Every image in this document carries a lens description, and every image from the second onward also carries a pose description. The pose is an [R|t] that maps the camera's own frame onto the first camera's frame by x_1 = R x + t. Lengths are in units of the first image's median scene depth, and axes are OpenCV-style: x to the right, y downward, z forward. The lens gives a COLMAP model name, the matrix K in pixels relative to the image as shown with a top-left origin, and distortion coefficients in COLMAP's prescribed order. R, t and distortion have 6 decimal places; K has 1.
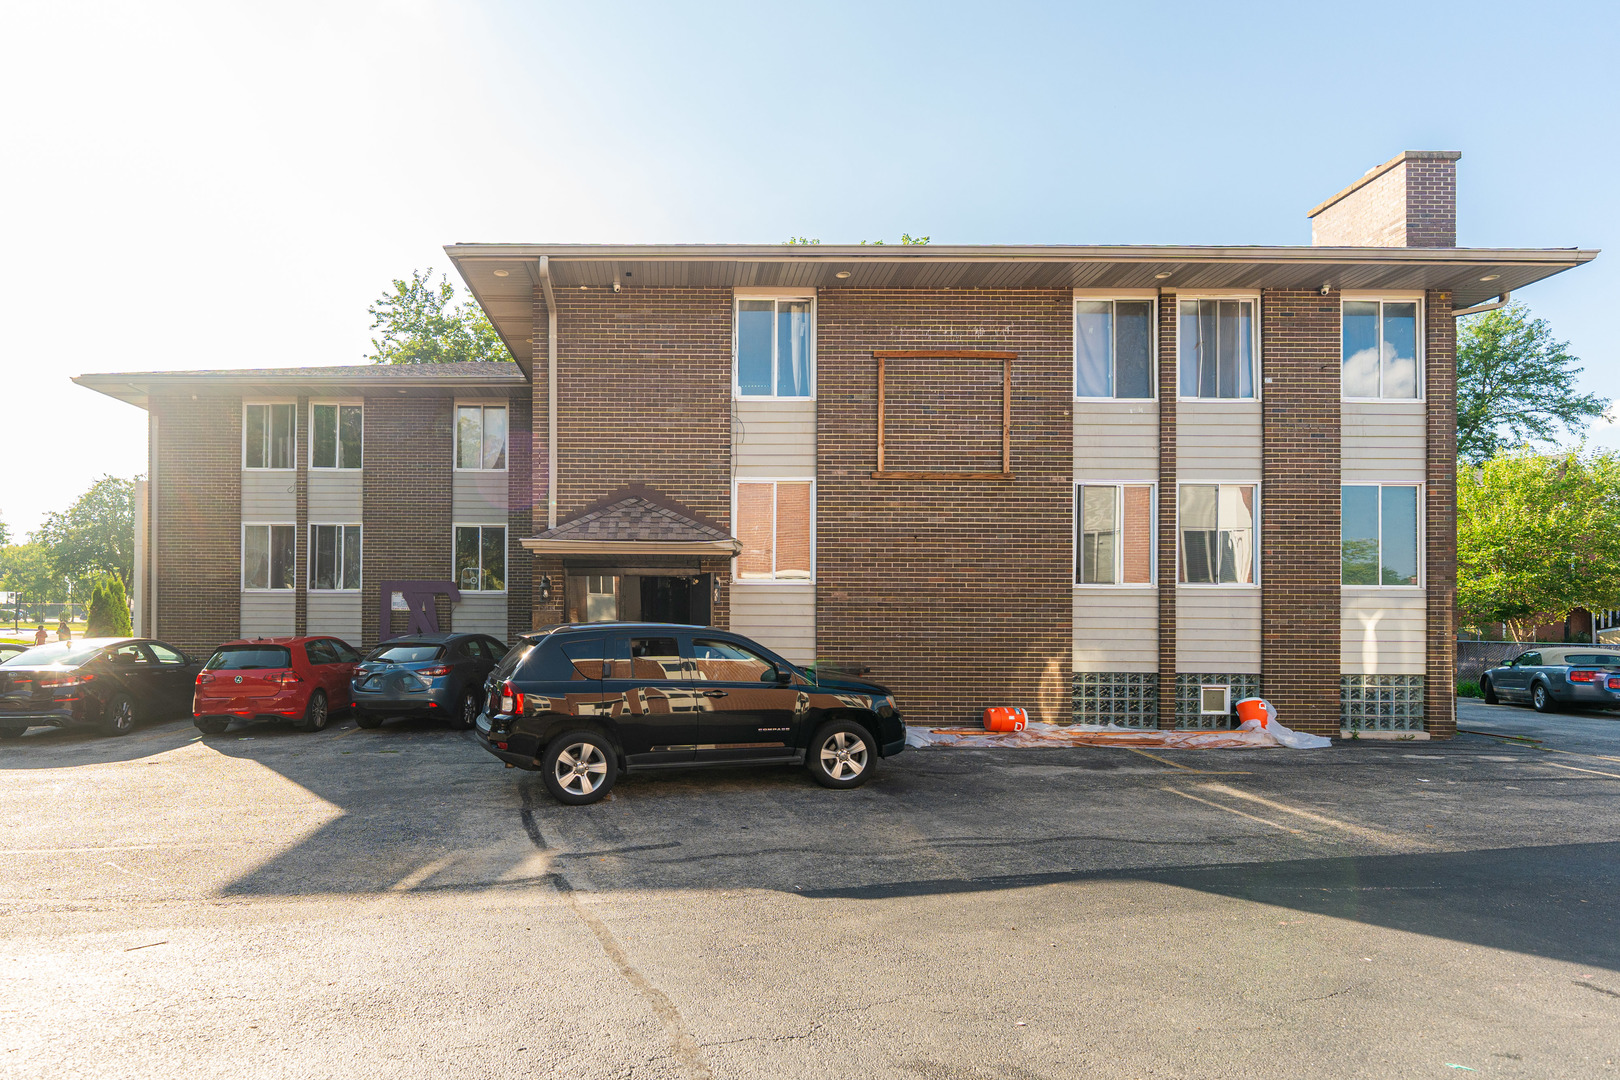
lens RADIAL K [[629.1, 0, 810.3], [0, 629.1, 537.1], [0, 0, 1]] dist [-0.007776, -0.000283]
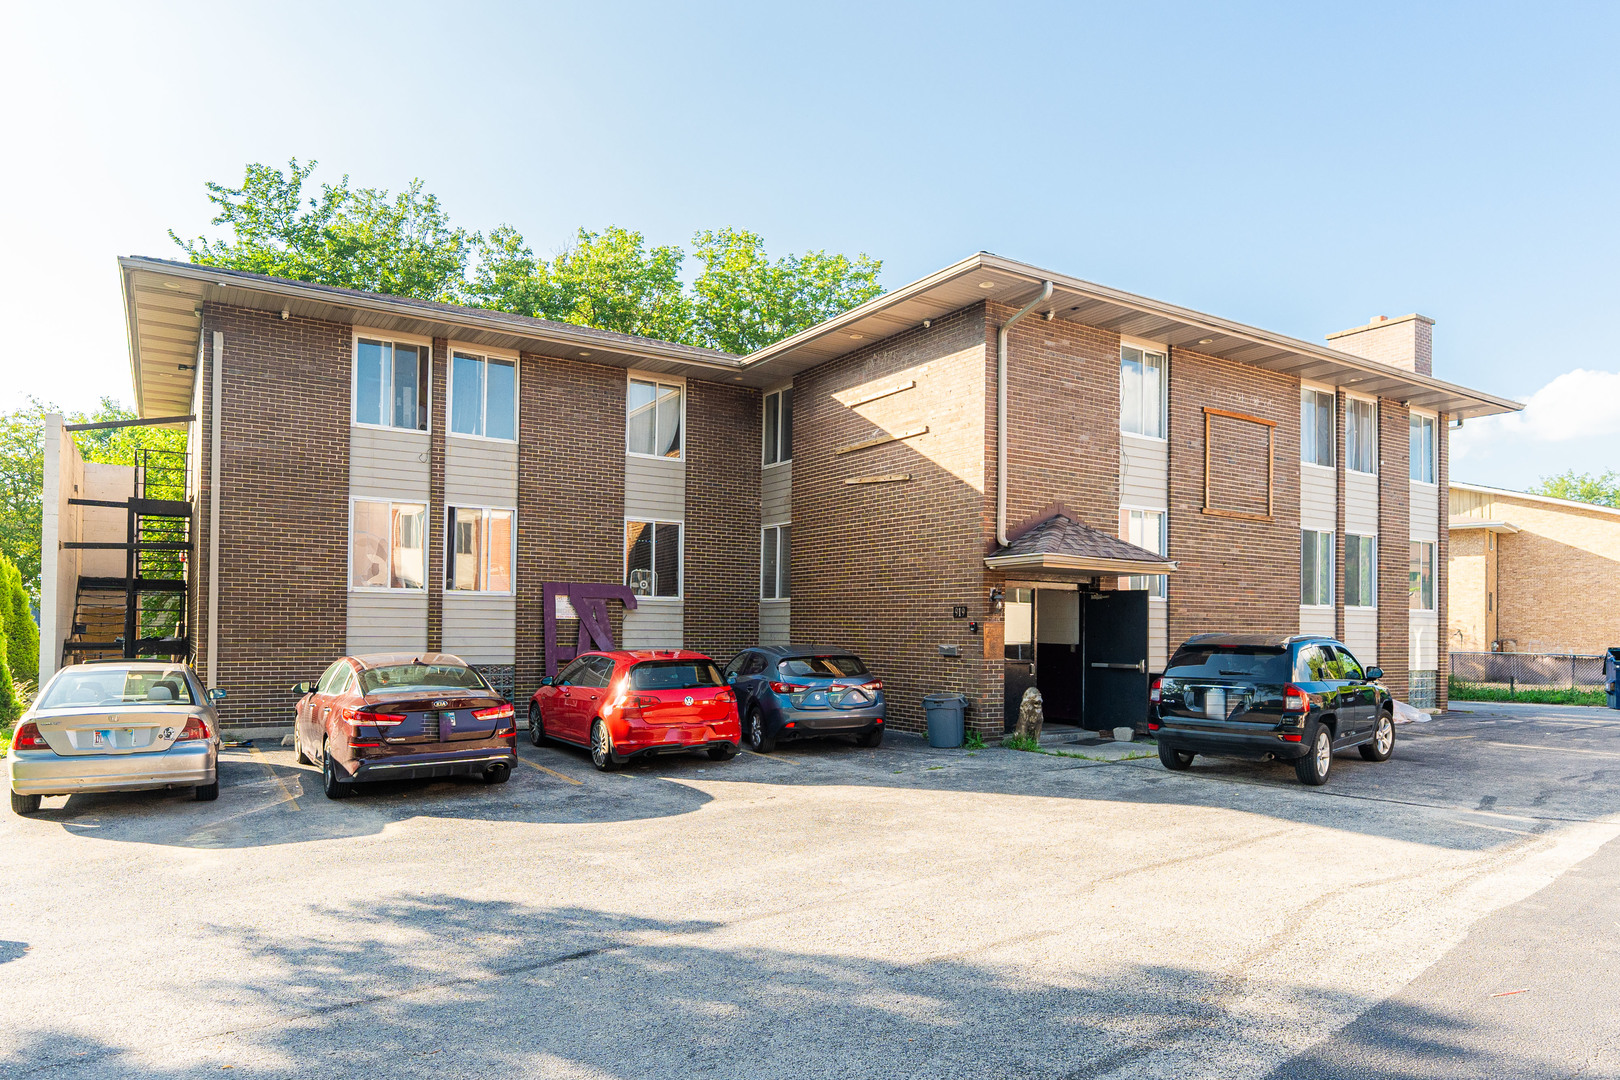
lens RADIAL K [[661.6, 0, 810.8], [0, 661.6, 544.3], [0, 0, 1]] dist [-0.002194, 0.000077]
pose [[0.923940, 0.053079, 0.378836, -0.701334], [-0.053479, 0.998524, -0.009476, 0.010901], [-0.378780, -0.011505, 0.925415, 0.078467]]
